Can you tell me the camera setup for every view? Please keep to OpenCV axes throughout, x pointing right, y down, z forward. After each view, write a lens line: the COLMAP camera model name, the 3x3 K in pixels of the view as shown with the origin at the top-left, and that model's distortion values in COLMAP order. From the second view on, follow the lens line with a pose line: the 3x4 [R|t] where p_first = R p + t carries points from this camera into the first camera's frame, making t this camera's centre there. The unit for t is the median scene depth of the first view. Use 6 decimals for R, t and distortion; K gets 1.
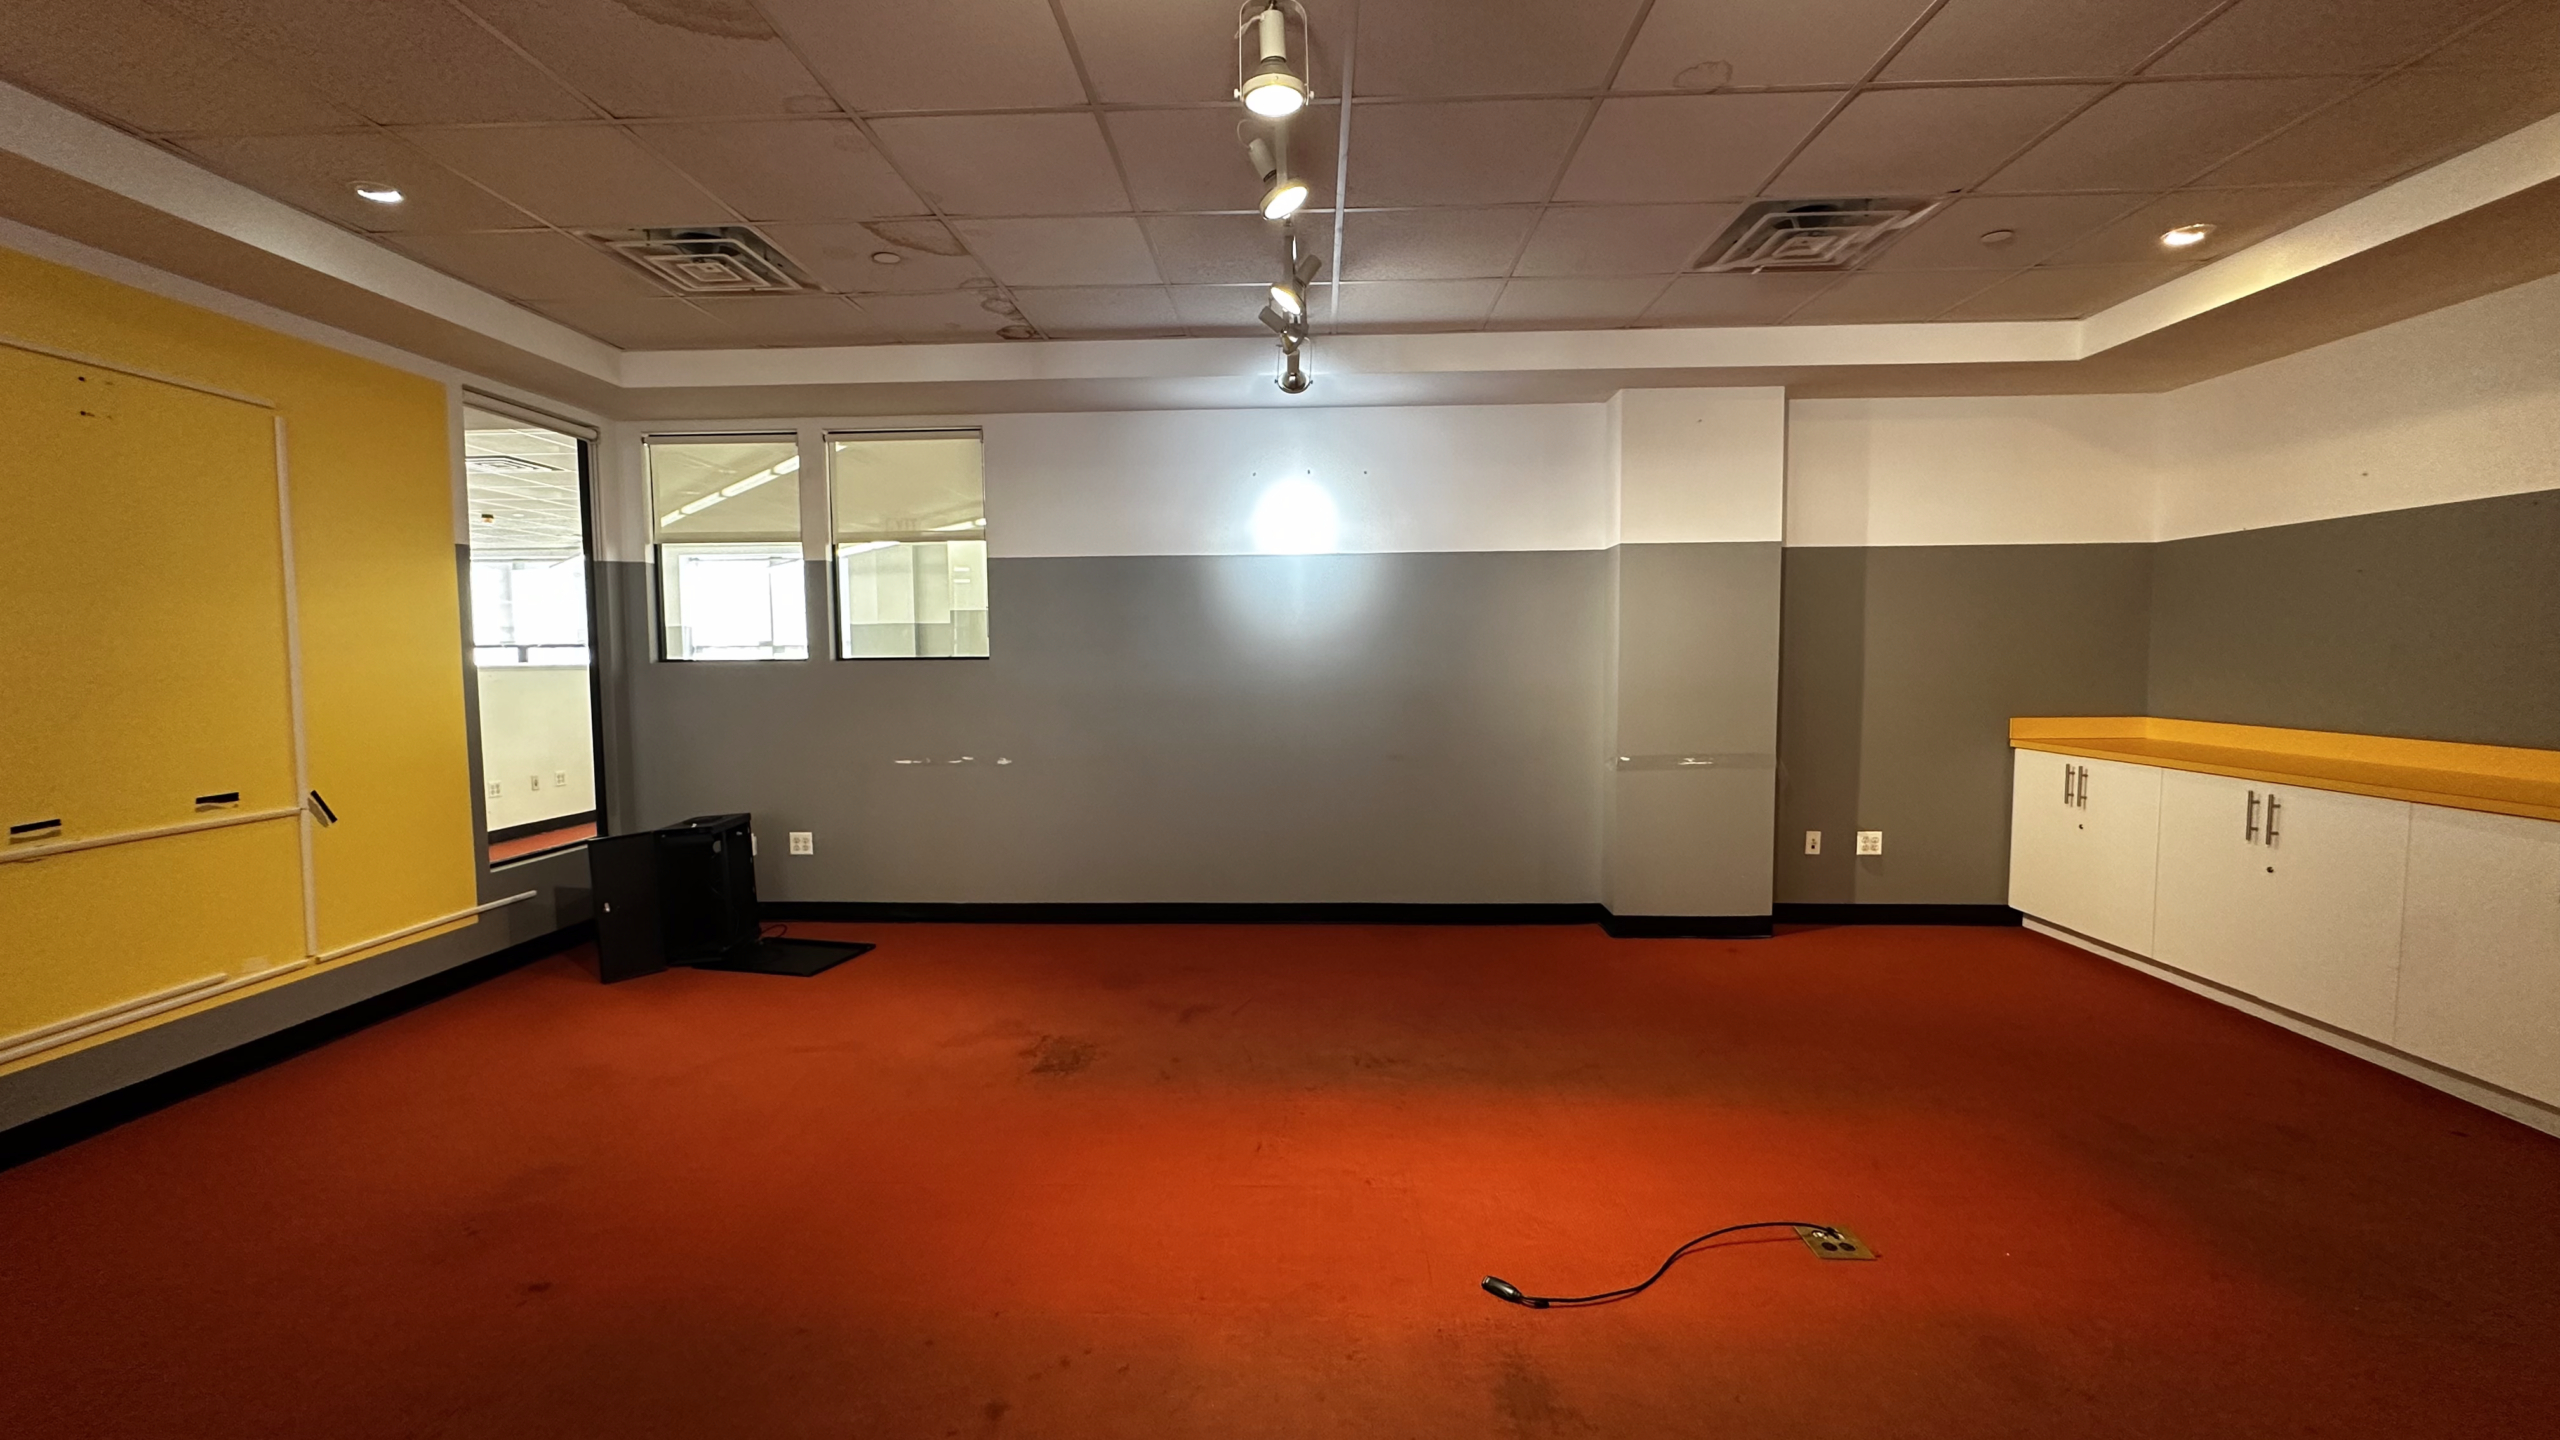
lens RADIAL K [[1022.0, 0, 1277.7], [0, 1022.0, 725.5], [0, 0, 1]] dist [-0.003717, 0.000351]
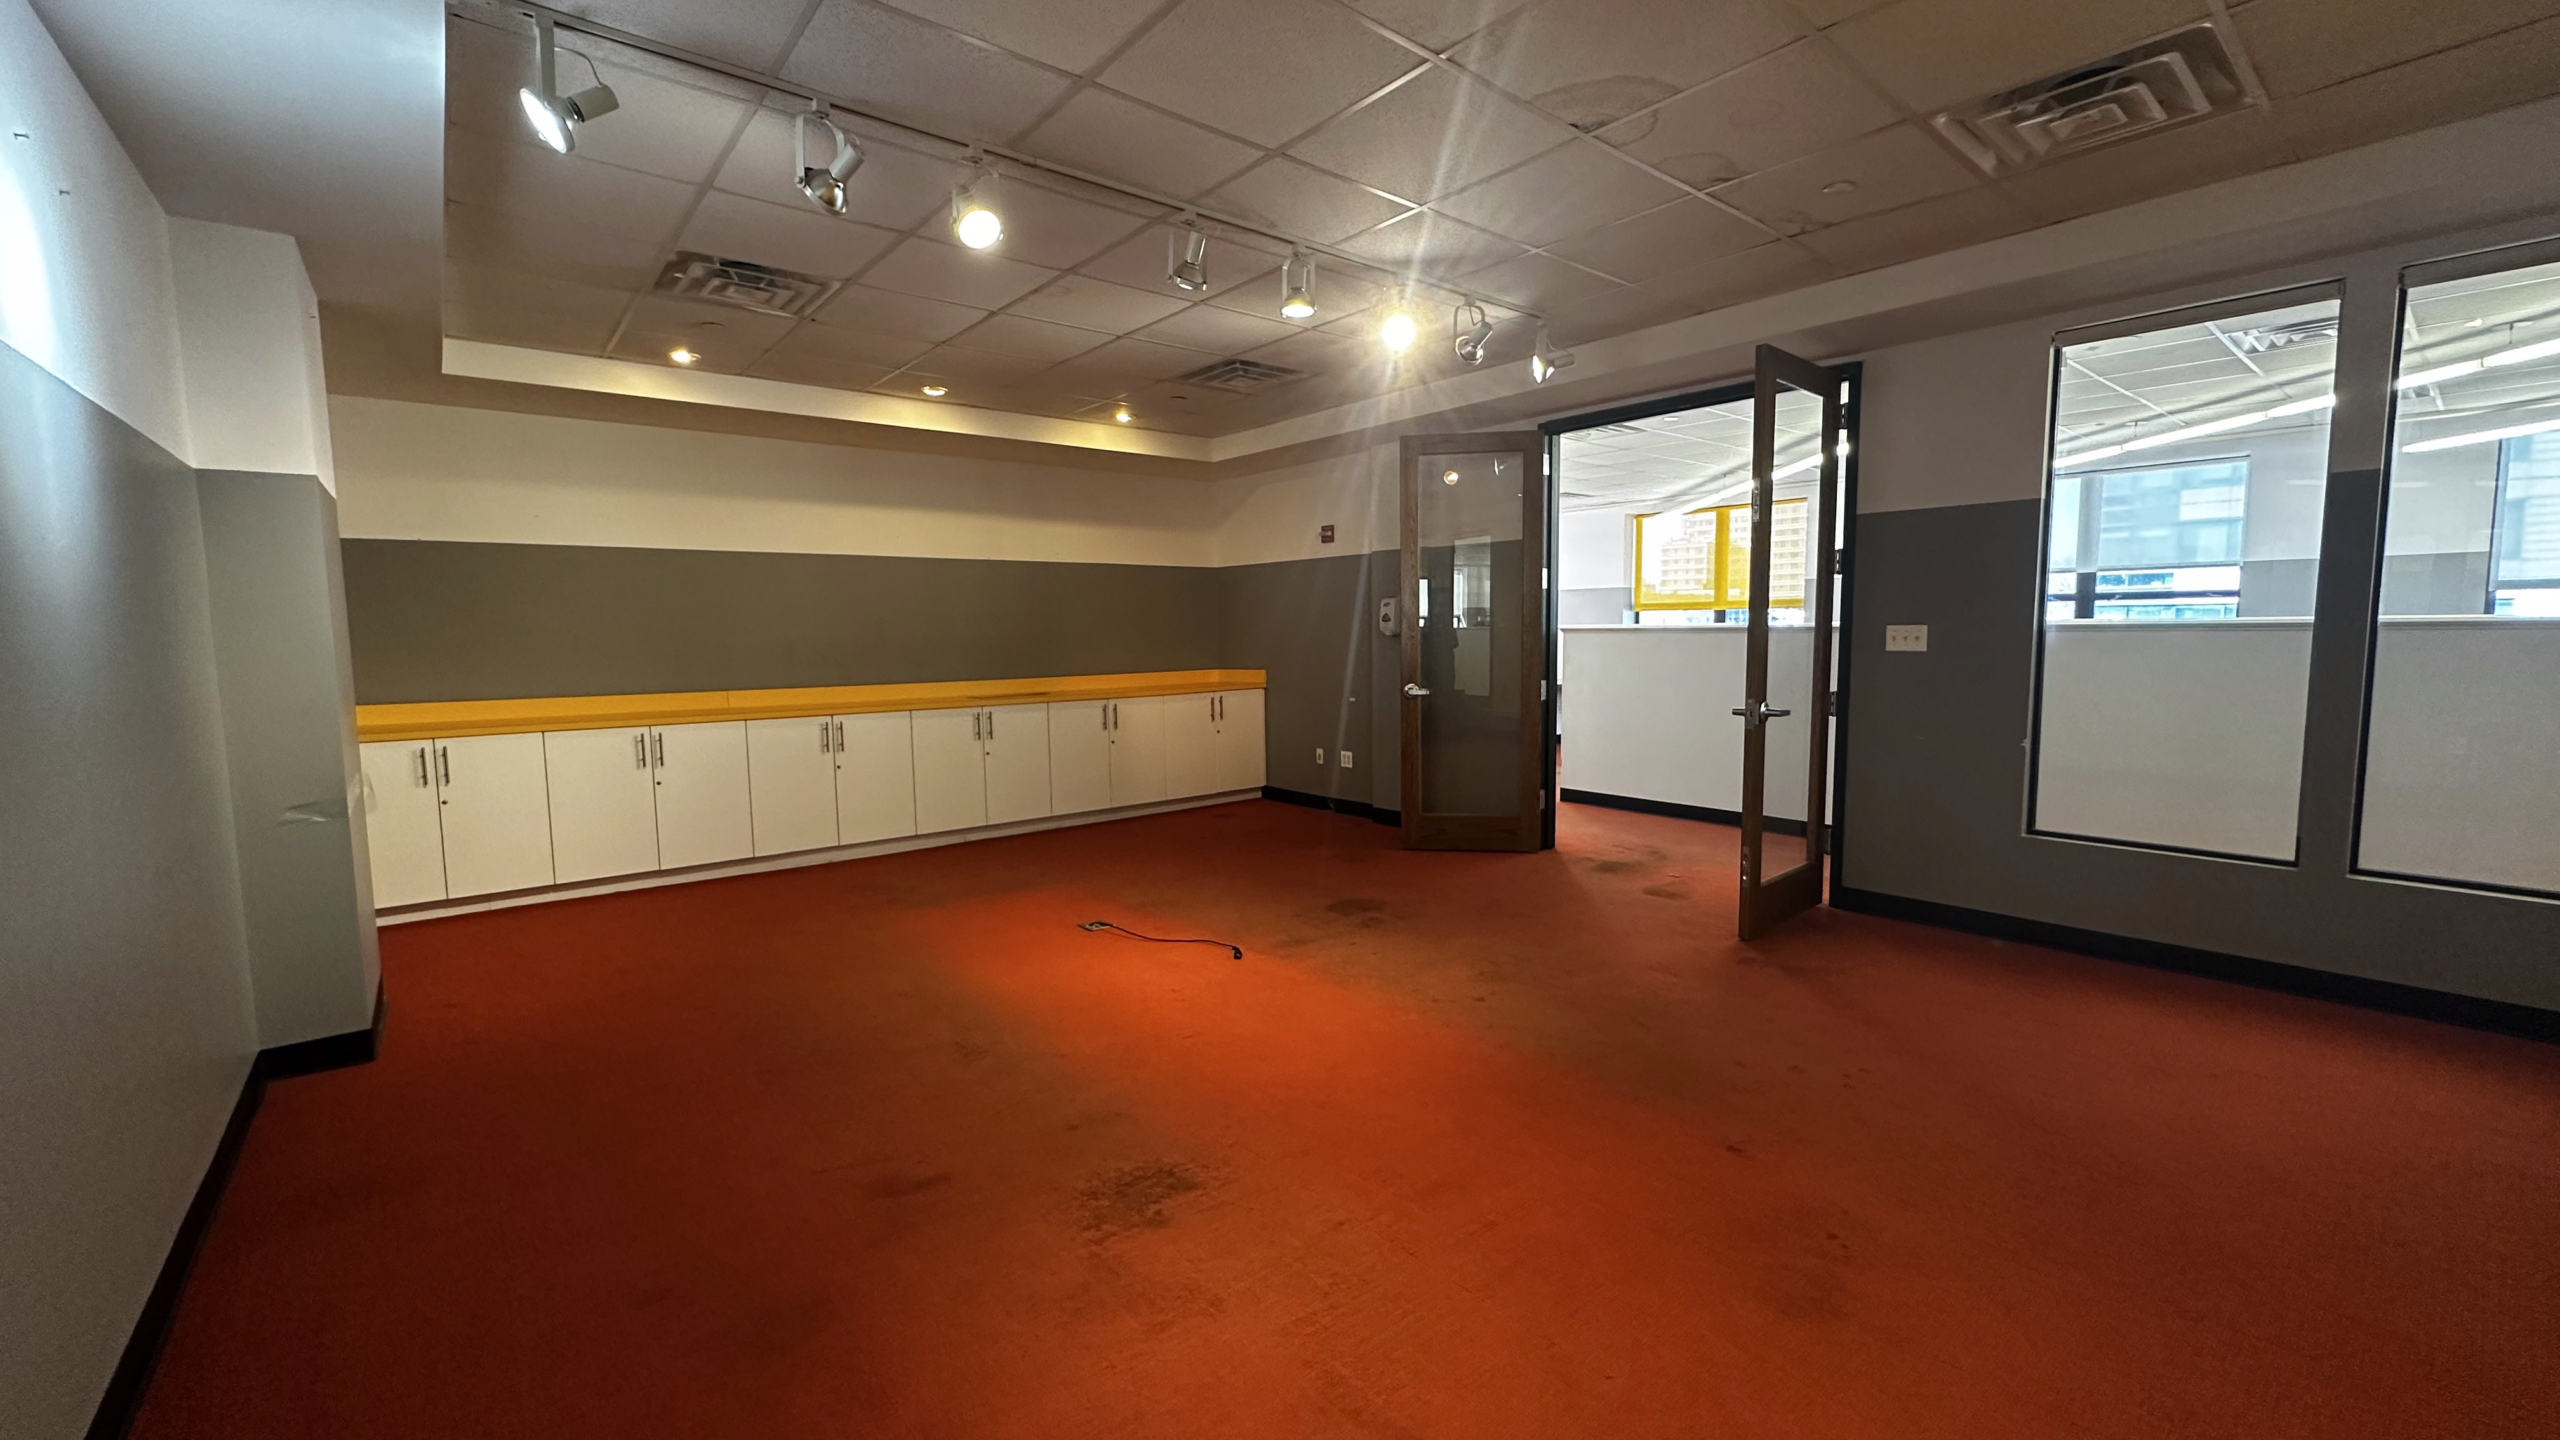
lens RADIAL K [[1022.0, 0, 1278.6], [0, 1022.0, 714.9], [0, 0, 1]] dist [-0.003717, 0.000351]
pose [[-0.663310, -0.046198, 0.746917, -0.763992], [0.073917, 0.989167, 0.126824, -0.081025], [-0.744685, 0.139334, -0.652710, 1.306257]]
